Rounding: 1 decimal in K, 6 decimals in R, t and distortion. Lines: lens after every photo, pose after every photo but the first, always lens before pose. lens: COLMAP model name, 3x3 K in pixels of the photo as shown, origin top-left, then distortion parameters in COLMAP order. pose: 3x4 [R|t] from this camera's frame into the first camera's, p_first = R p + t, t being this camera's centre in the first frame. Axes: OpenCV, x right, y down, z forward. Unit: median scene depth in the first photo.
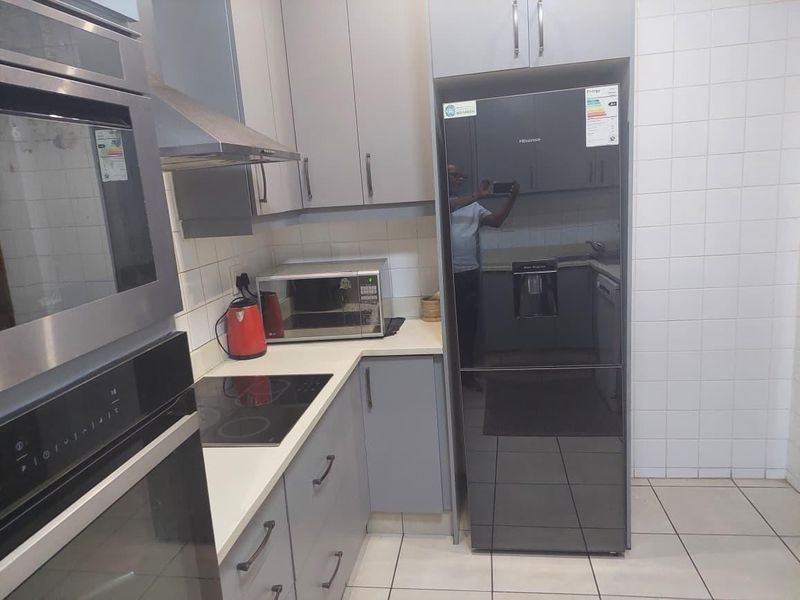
lens RADIAL K [[582.0, 0, 396.2], [0, 582.0, 302.1], [0, 0, 1]] dist [0.078917, -0.077967]
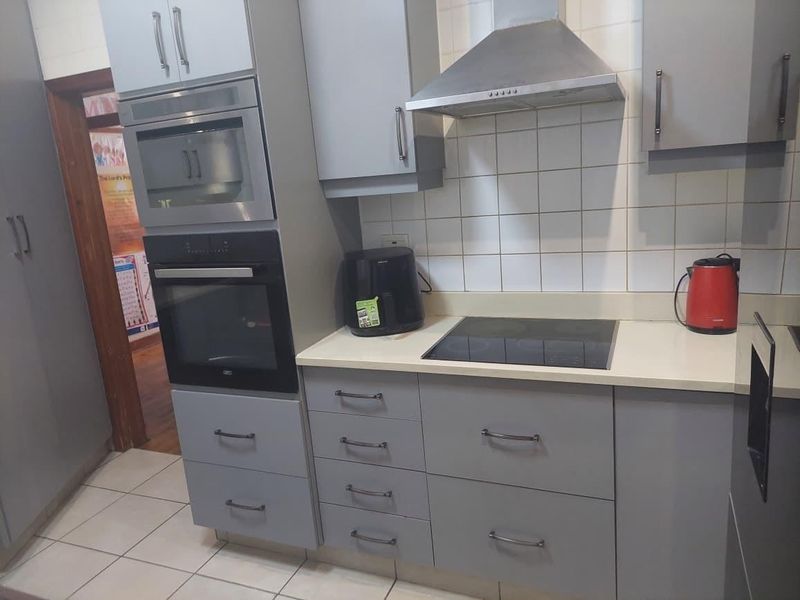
lens RADIAL K [[582.0, 0, 397.1], [0, 582.0, 294.5], [0, 0, 1]] dist [0.078917, -0.077967]
pose [[-0.251966, 0.297154, -0.920985, 0.579423], [-0.088526, 0.940622, 0.327709, -0.177664], [0.963678, 0.164103, -0.210699, 0.784342]]
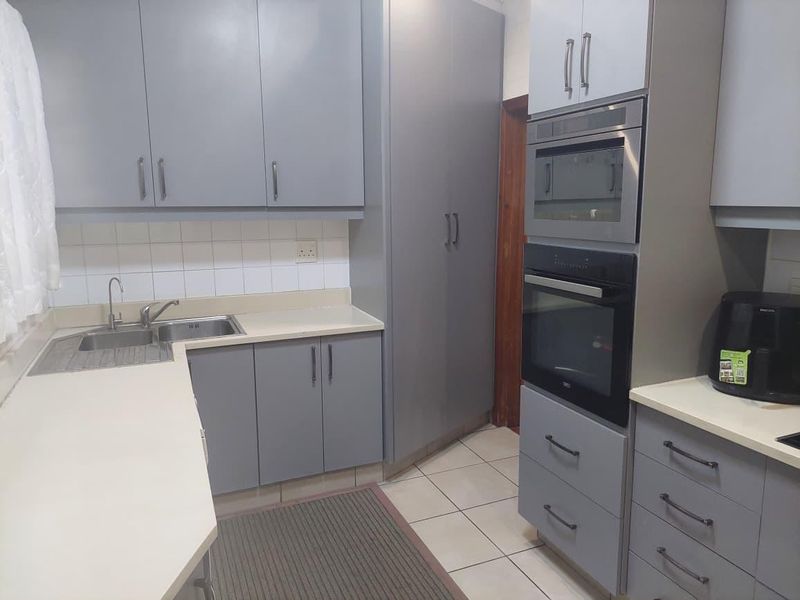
lens RADIAL K [[582.0, 0, 394.7], [0, 582.0, 297.2], [0, 0, 1]] dist [0.078917, -0.077967]
pose [[-0.855322, 0.167721, -0.490198, 0.510259], [-0.031026, 0.927872, 0.371607, -0.209039], [0.517167, 0.333053, -0.788425, 0.906697]]
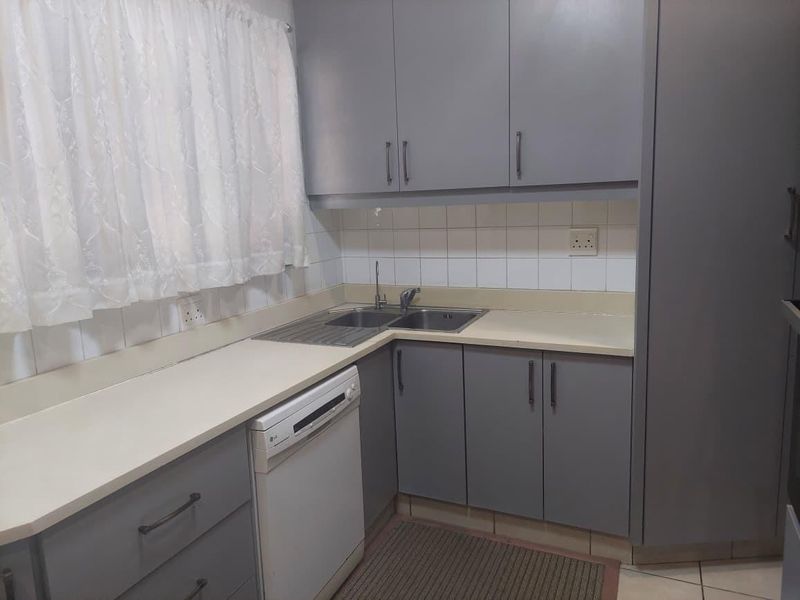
lens RADIAL K [[582.0, 0, 396.0], [0, 582.0, 300.5], [0, 0, 1]] dist [0.078917, -0.077967]
pose [[-0.949800, 0.063849, 0.306274, 0.001496], [0.171322, 0.925276, 0.338398, -0.120635], [-0.261782, 0.373882, -0.889765, 0.785394]]
